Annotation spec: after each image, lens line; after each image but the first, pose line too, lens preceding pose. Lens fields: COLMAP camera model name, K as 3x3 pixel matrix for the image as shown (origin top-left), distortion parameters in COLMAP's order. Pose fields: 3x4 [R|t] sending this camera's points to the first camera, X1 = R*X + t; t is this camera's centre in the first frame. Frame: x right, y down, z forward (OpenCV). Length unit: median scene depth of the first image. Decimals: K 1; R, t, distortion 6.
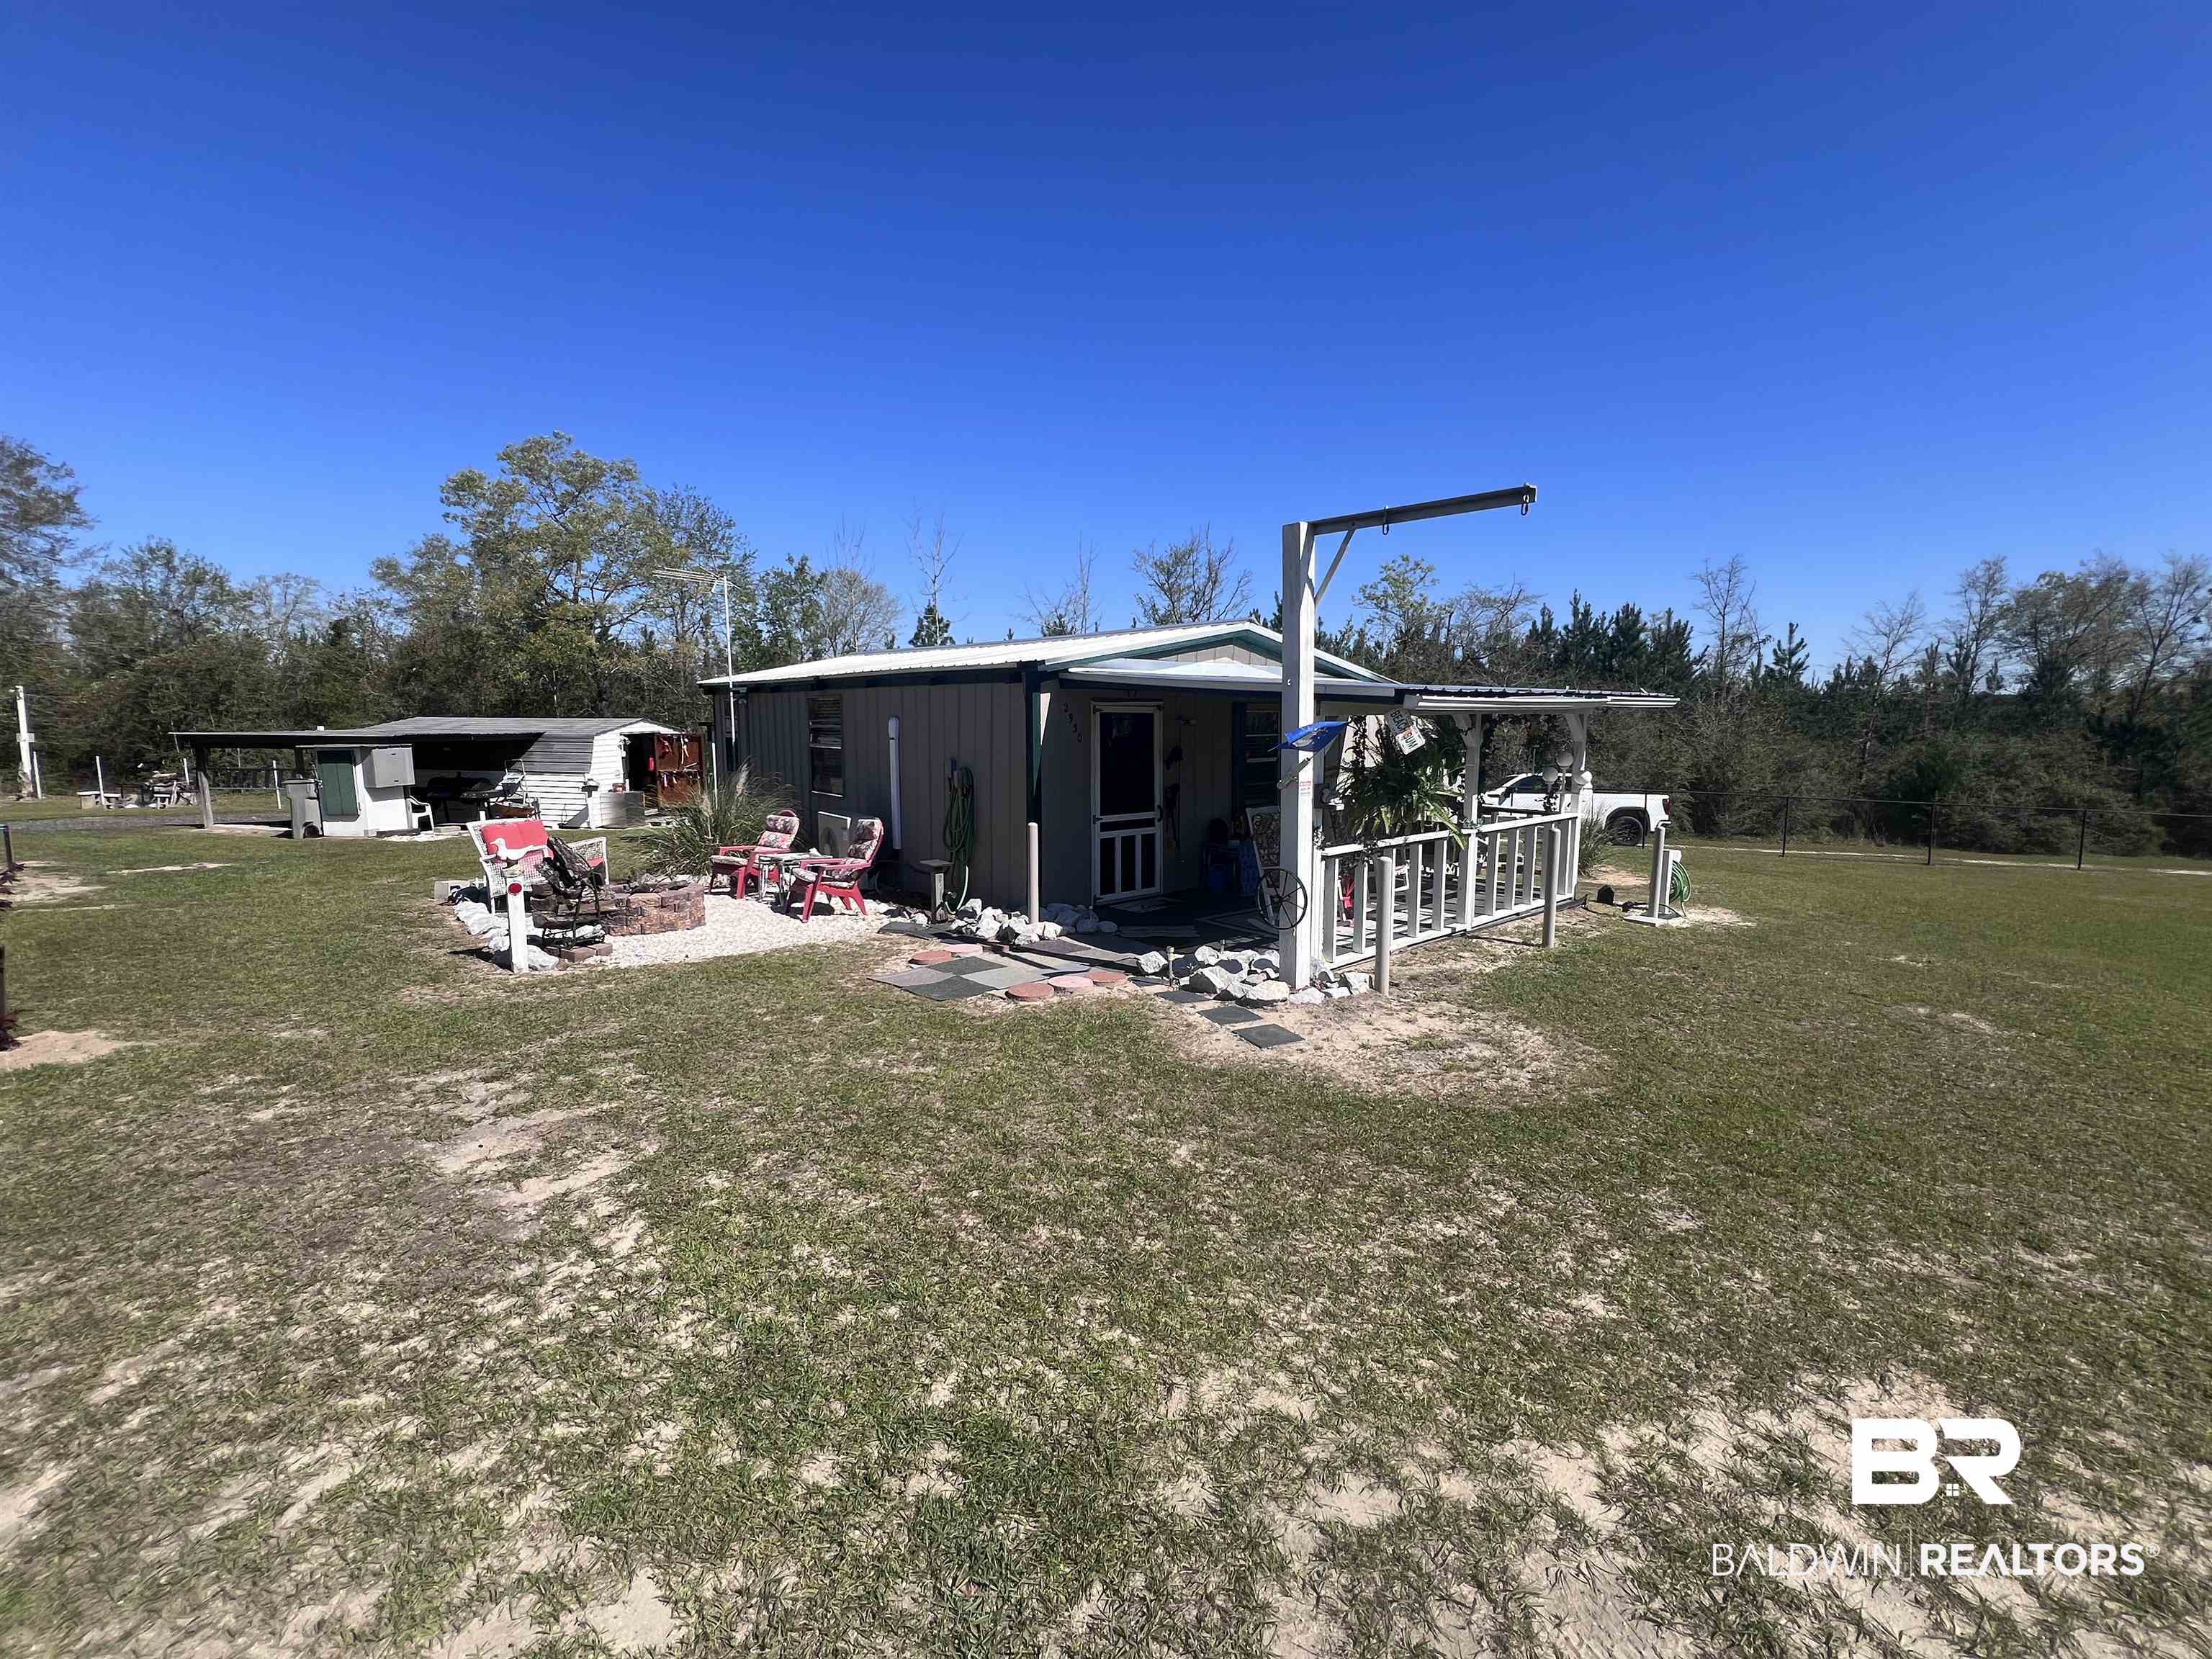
lens RADIAL K [[887.3, 0, 1101.4], [0, 887.3, 823.9], [0, 0, 1]] dist [-0.000489, 0.000229]
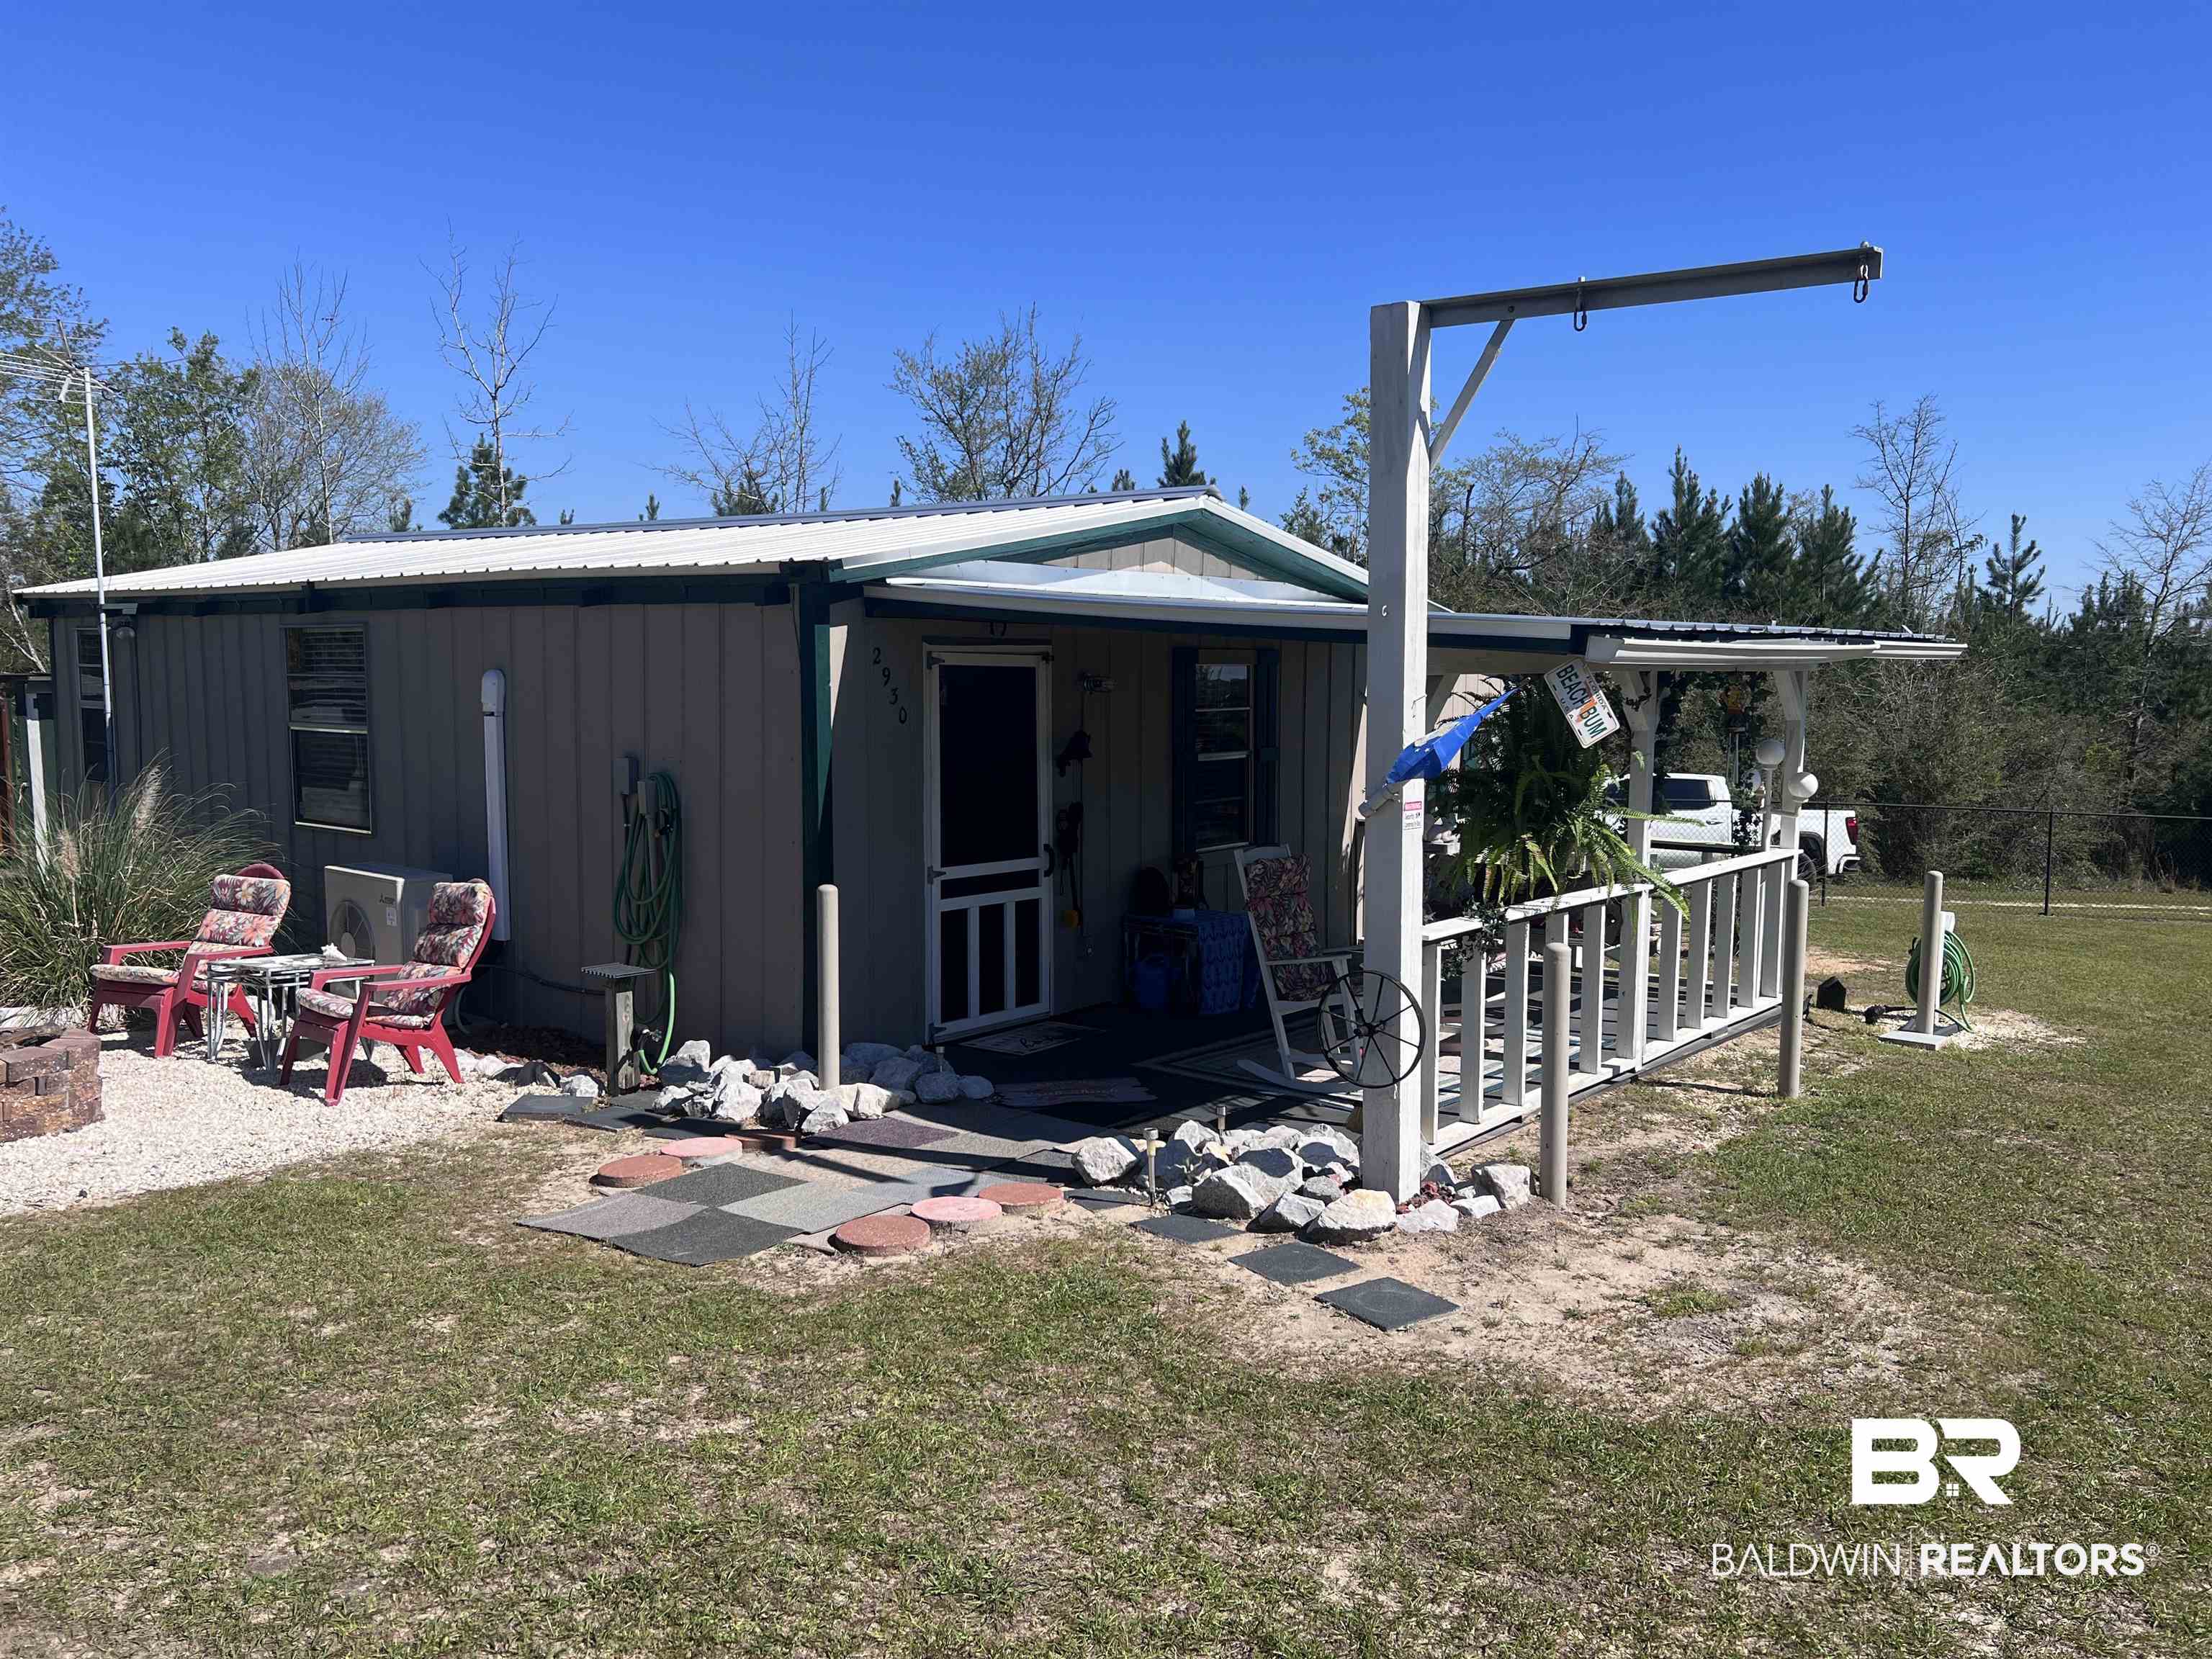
lens RADIAL K [[1655.1, 0, 1075.9], [0, 1655.1, 848.4], [0, 0, 1]] dist [0.053030, -0.064626]
pose [[0.984868, -0.013364, 0.172788, -0.093048], [0.015450, 0.999823, -0.010730, -0.009114], [-0.172614, 0.013237, 0.984901, 0.053697]]
